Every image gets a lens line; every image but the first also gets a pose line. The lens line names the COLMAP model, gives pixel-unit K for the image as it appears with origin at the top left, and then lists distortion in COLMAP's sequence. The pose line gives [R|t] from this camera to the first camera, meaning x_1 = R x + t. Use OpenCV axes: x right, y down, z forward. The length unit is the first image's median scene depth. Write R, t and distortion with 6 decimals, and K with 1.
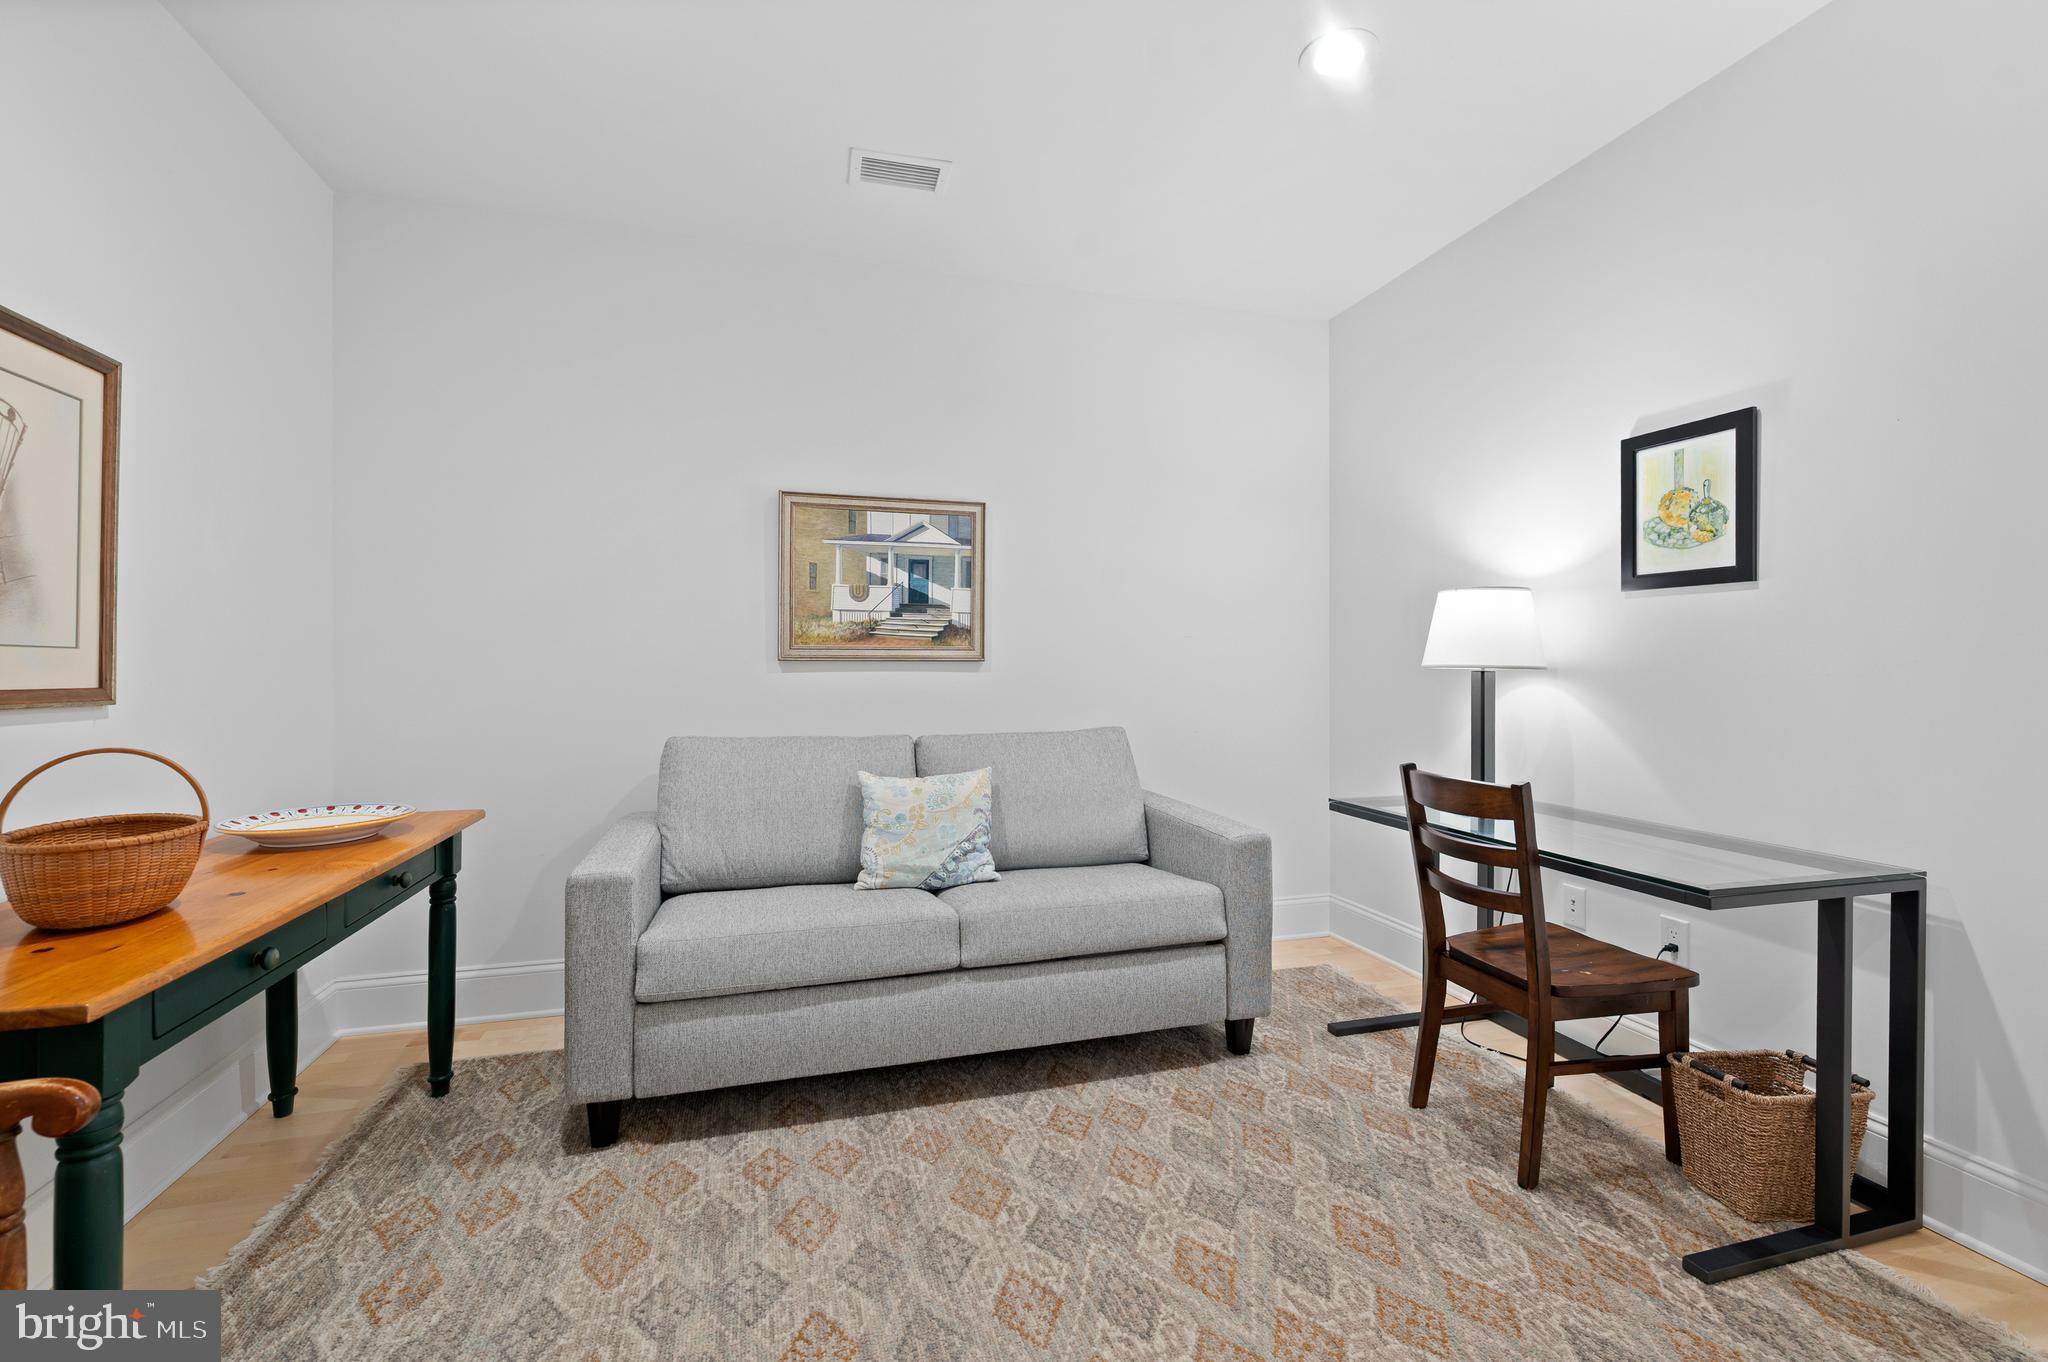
lens RADIAL K [[875.8, 0, 1025.6], [0, 875.8, 669.7], [0, 0, 1]] dist [-0.000754, 0.000038]
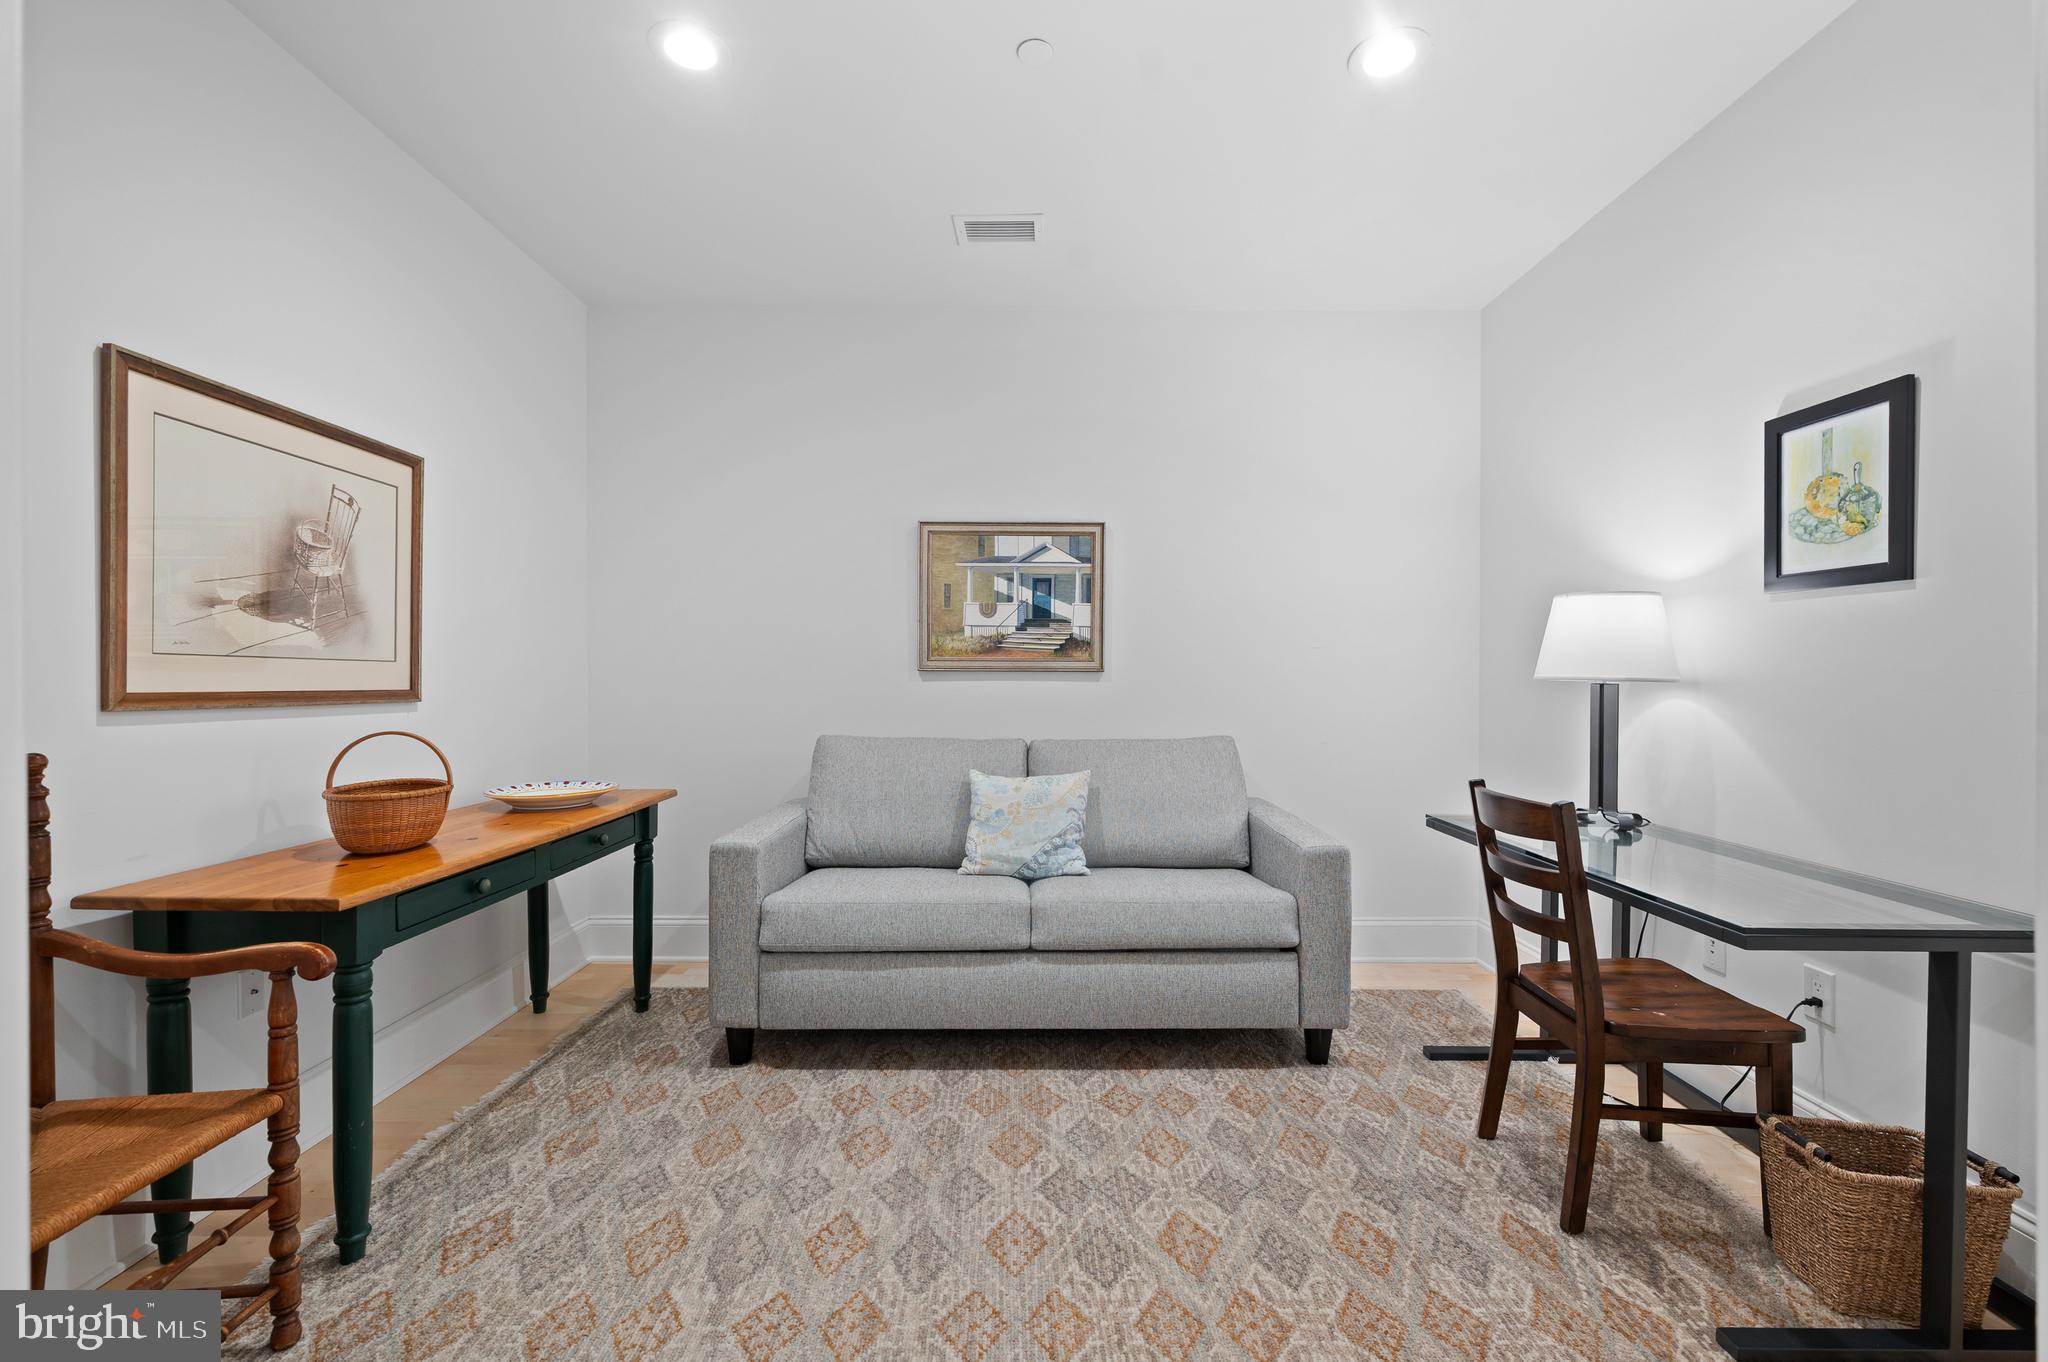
lens RADIAL K [[875.8, 0, 1064.0], [0, 875.8, 685.7], [0, 0, 1]] dist [-0.000754, 0.000038]
pose [[0.959582, 0.006525, -0.281353, 0.295612], [-0.004470, 0.999958, 0.007948, -0.001137], [0.281394, -0.006369, 0.959571, -0.050781]]
